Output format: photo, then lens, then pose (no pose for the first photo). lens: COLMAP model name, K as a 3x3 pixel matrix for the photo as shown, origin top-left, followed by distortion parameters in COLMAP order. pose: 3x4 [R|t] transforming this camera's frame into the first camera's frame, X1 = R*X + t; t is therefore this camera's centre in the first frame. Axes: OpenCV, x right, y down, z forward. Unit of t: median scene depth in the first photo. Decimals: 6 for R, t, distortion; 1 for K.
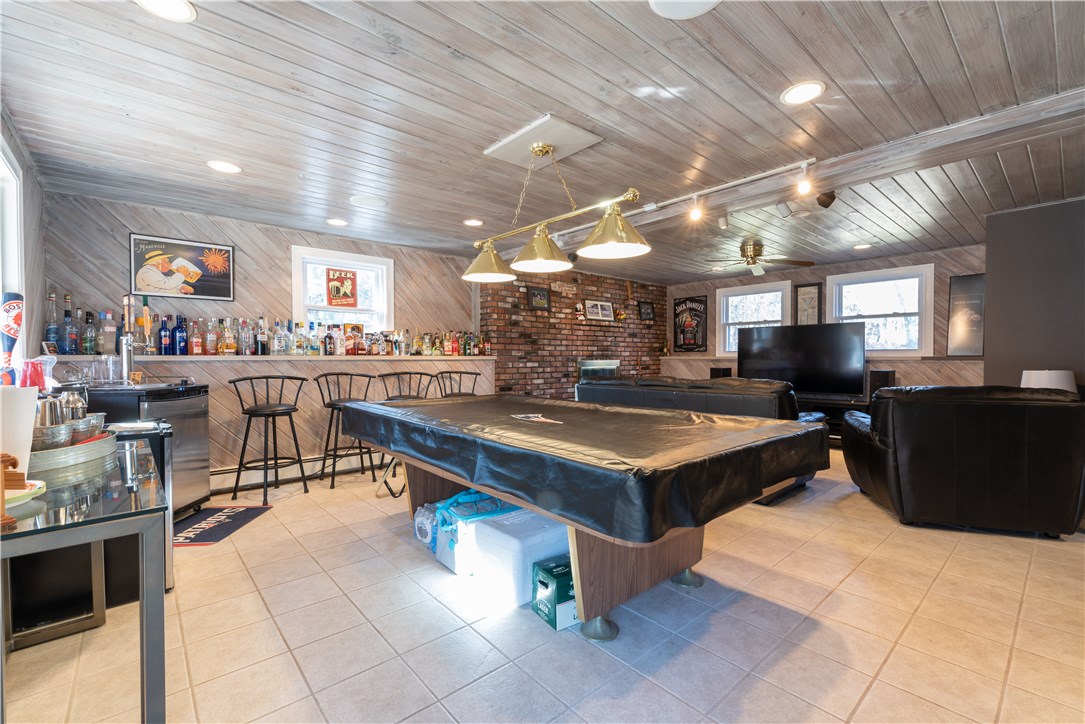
lens RADIAL K [[468.2, 0, 542.5], [0, 468.2, 362.0], [0, 0, 1]] dist [-0.000158, -0.000254]
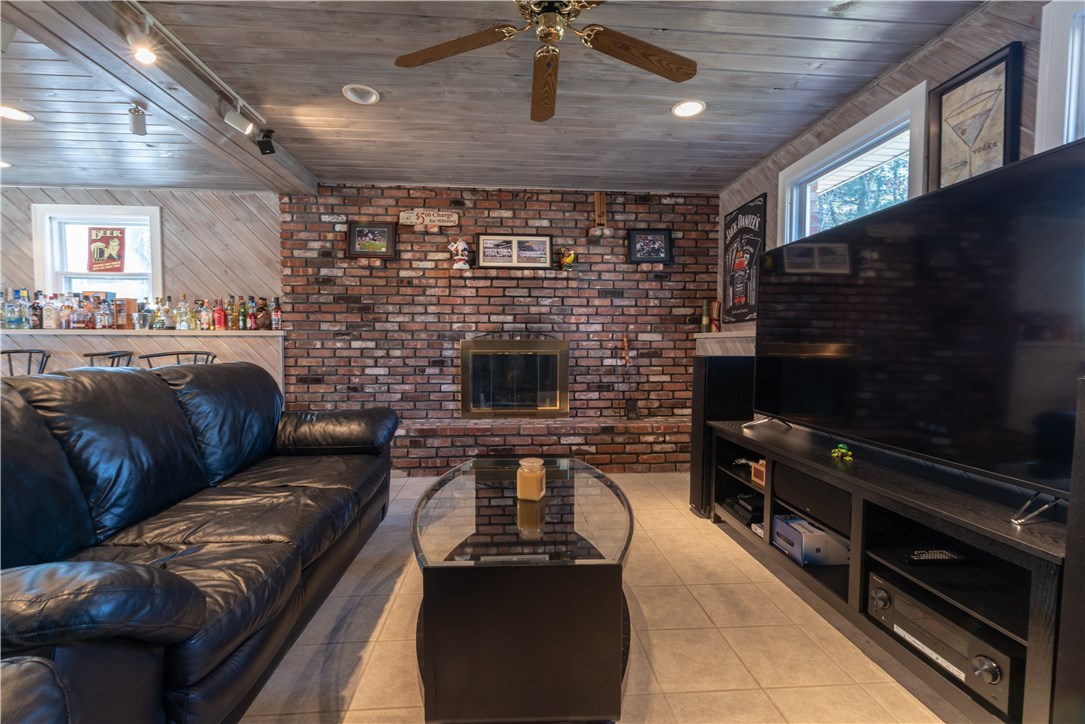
lens RADIAL K [[468.2, 0, 542.5], [0, 468.2, 362.0], [0, 0, 1]] dist [-0.000158, -0.000254]
pose [[0.797347, 0.026570, -0.602936, 0.540792], [-0.009669, 0.999465, 0.031258, 0.006865], [0.603444, -0.019094, 0.797177, 0.615750]]
